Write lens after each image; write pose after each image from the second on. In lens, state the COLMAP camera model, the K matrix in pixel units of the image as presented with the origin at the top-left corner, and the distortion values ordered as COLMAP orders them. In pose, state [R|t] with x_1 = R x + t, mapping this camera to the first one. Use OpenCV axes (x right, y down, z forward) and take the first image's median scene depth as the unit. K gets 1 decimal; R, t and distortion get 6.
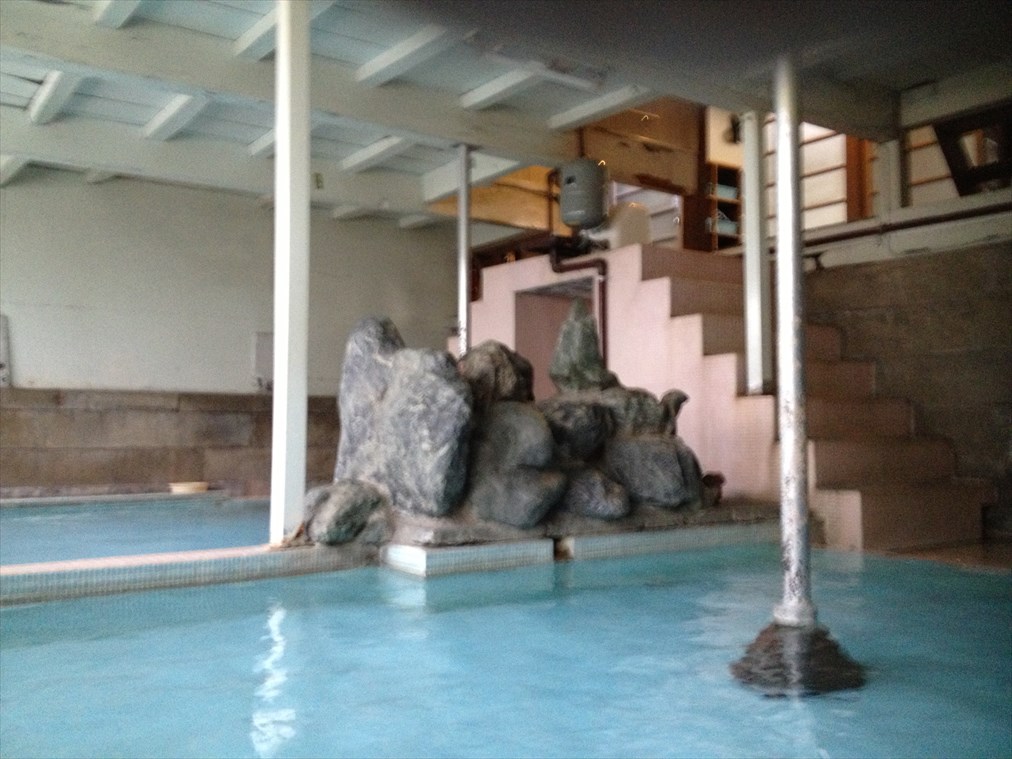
lens RADIAL K [[934.0, 0, 506.0], [0, 934.0, 379.5], [0, 0, 1]] dist [0.127347, -0.311322]
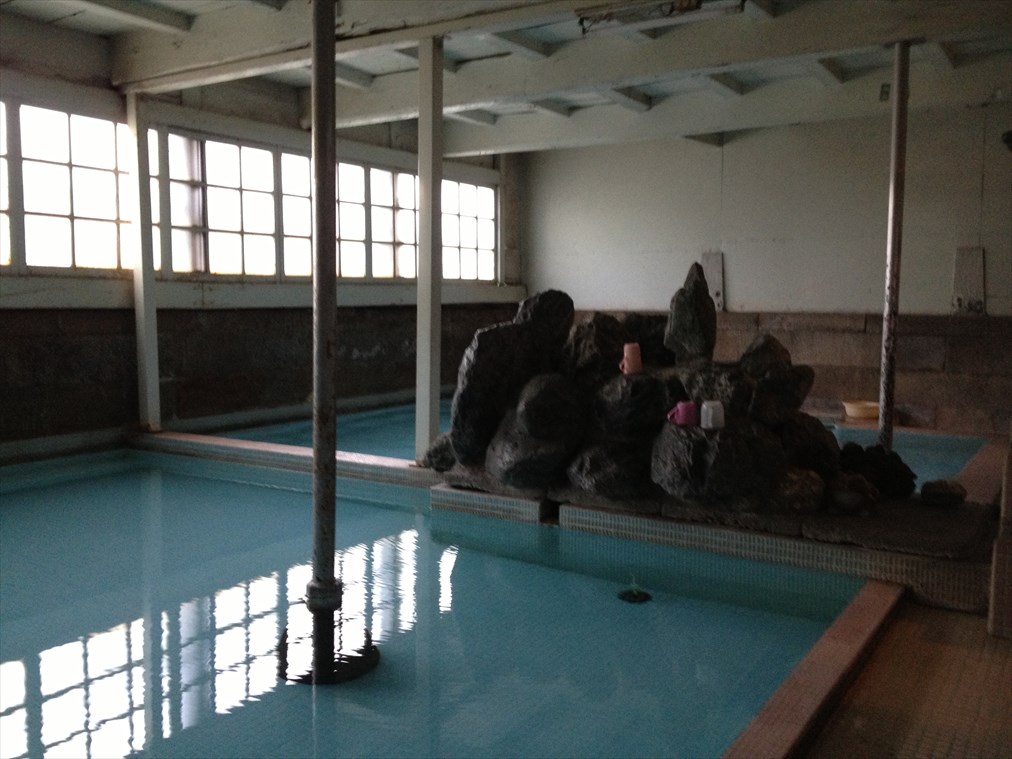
lens RADIAL K [[934.0, 0, 506.0], [0, 934.0, 379.5], [0, 0, 1]] dist [0.127347, -0.311322]
pose [[0.365725, 0.084510, -0.926878, 0.492831], [0.040103, 0.993513, 0.106409, -0.042851], [0.929859, -0.076087, 0.359964, 0.274337]]
